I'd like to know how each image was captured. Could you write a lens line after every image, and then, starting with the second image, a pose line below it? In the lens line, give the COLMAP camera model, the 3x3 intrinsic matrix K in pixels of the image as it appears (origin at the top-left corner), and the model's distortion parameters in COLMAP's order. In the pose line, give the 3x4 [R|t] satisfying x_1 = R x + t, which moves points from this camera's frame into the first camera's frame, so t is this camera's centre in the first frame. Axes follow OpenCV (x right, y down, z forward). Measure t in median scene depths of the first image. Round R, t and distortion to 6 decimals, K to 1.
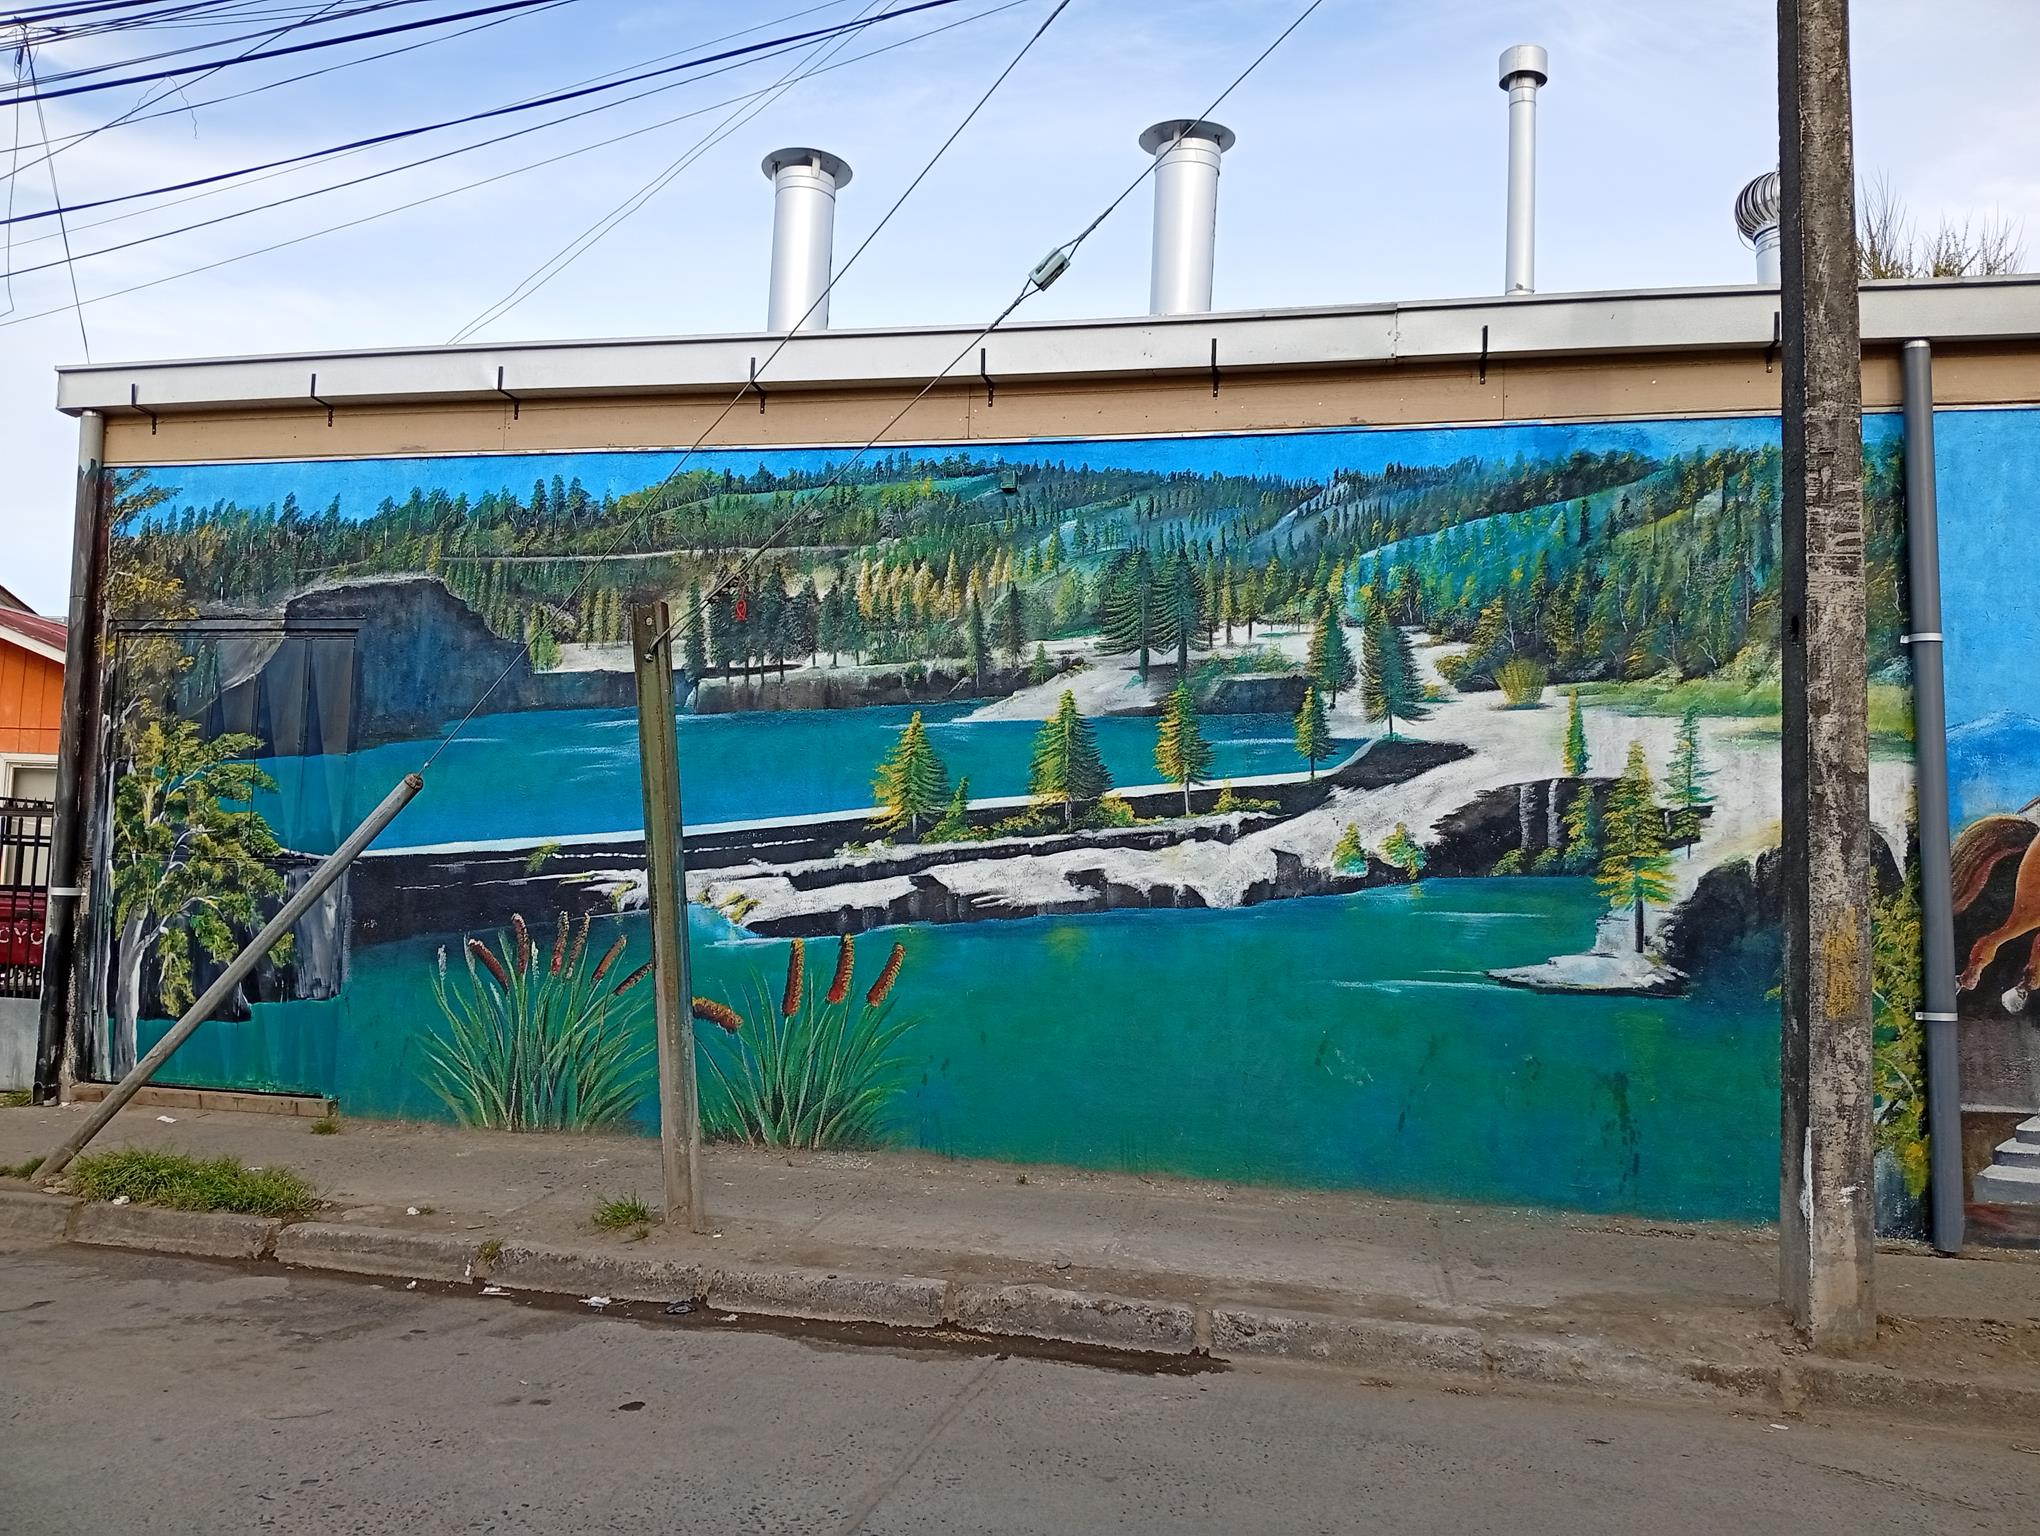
lens RADIAL K [[1560.7, 0, 1010.0], [0, 1560.7, 752.0], [0, 0, 1]] dist [0.109745, -0.216043]
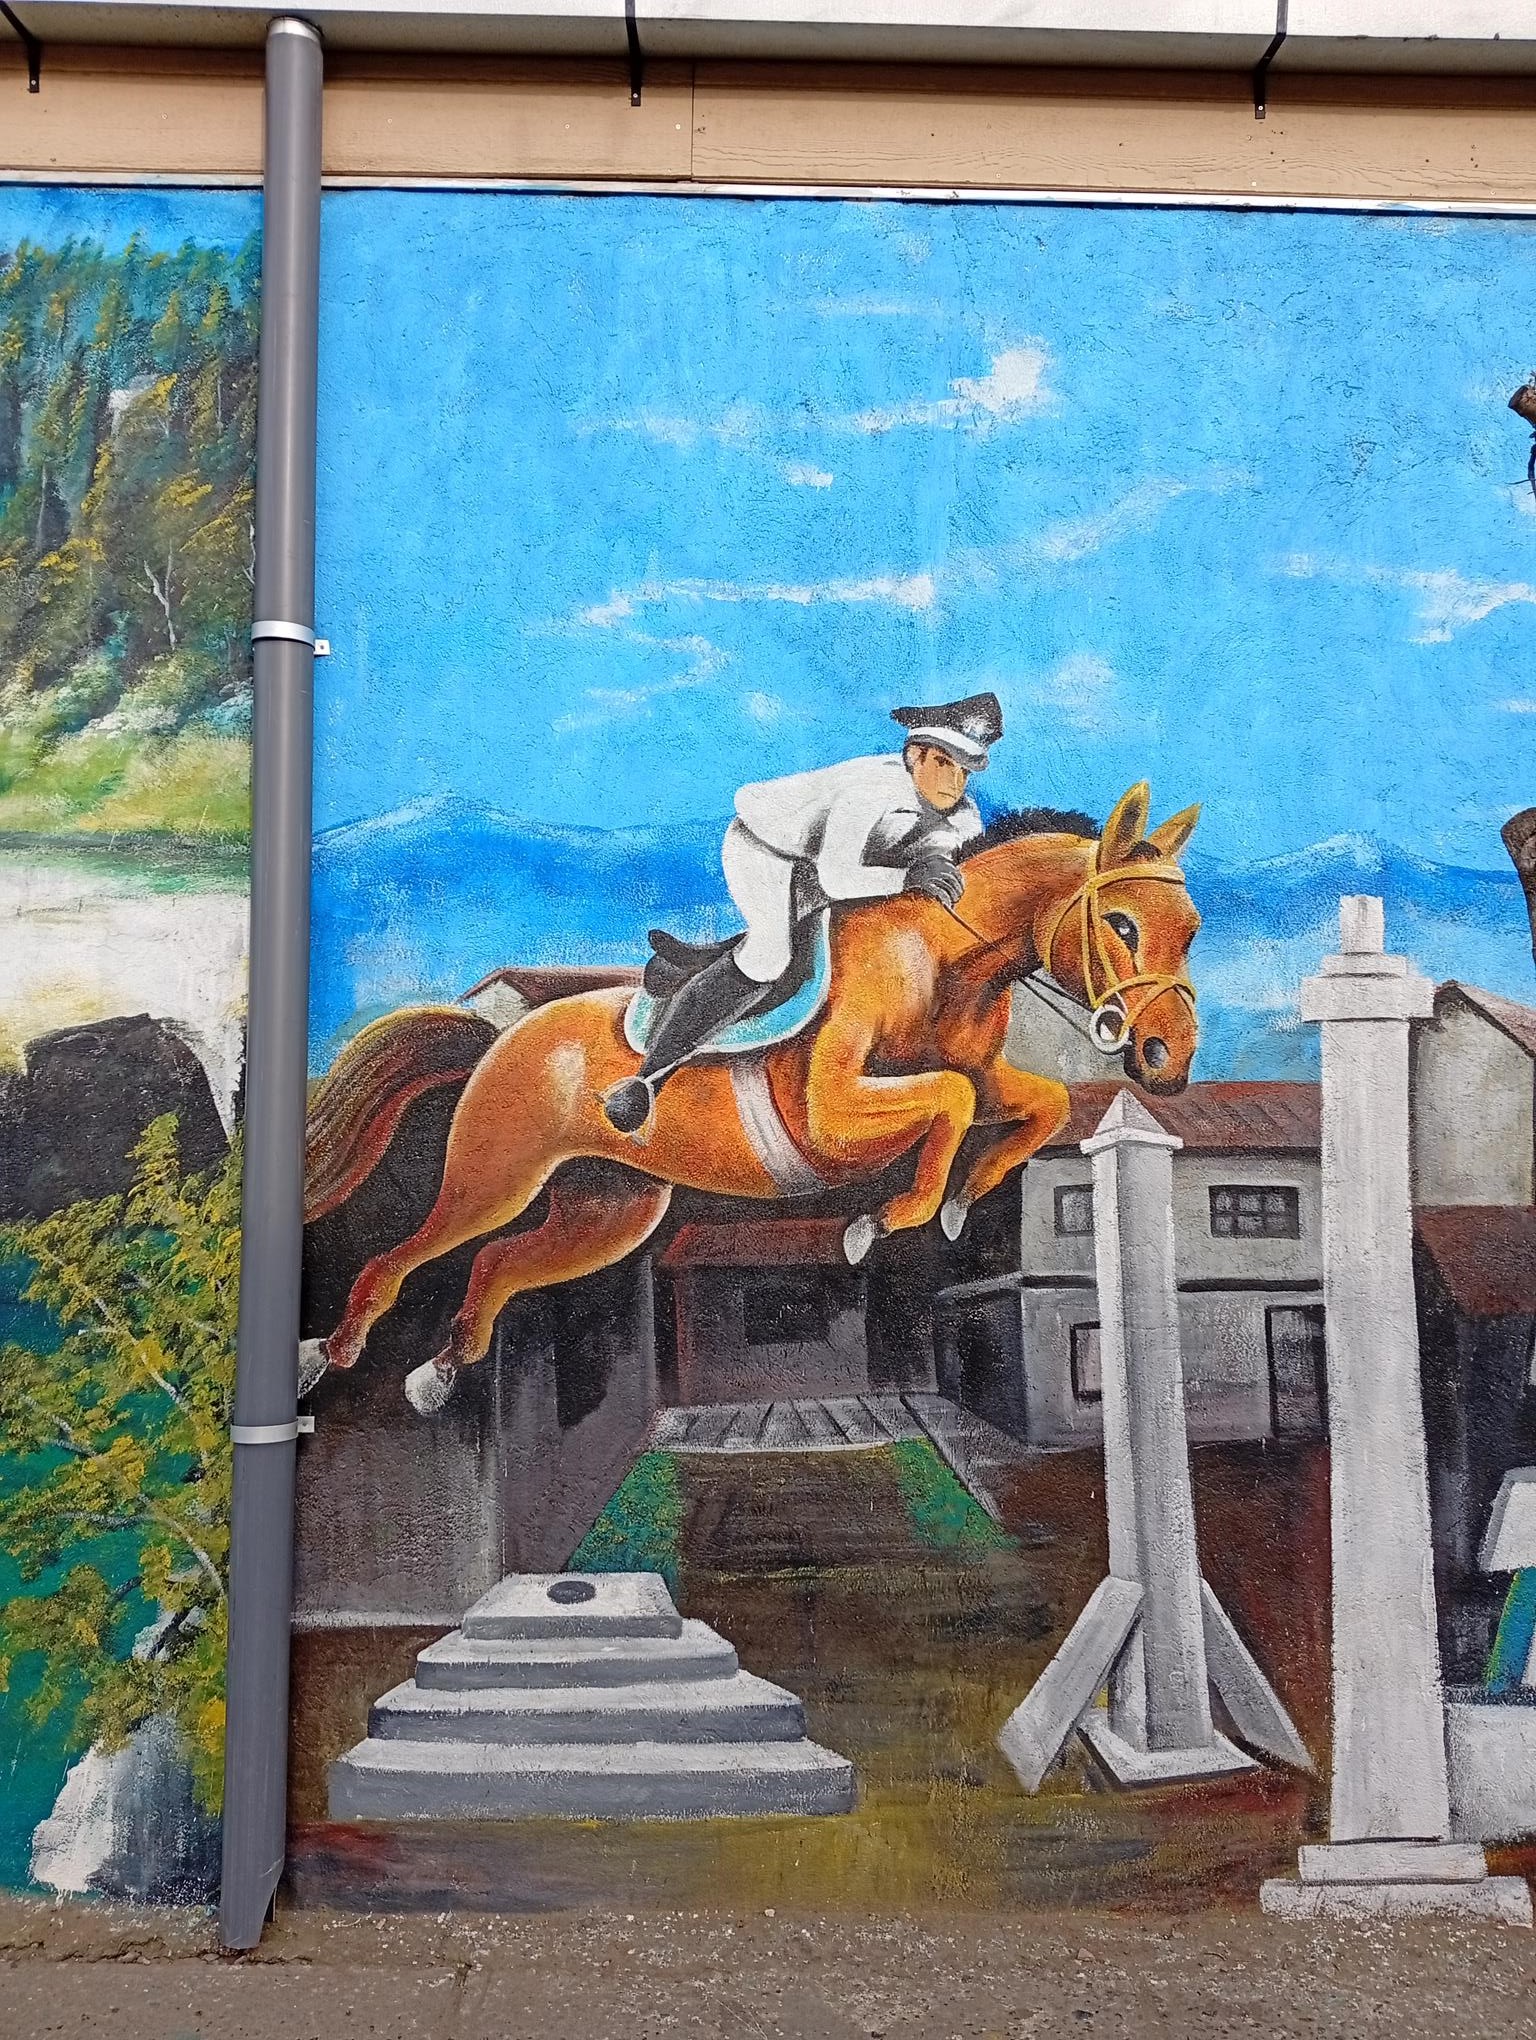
lens RADIAL K [[1906.8, 0, 787.0], [0, 1906.8, 1004.0], [0, 0, 1]] dist [0.168056, -0.497807]
pose [[0.973084, 0.005215, 0.230391, 0.503625], [-0.003244, 0.999955, -0.008933, 0.037600], [-0.230428, 0.007945, 0.973057, 0.331916]]
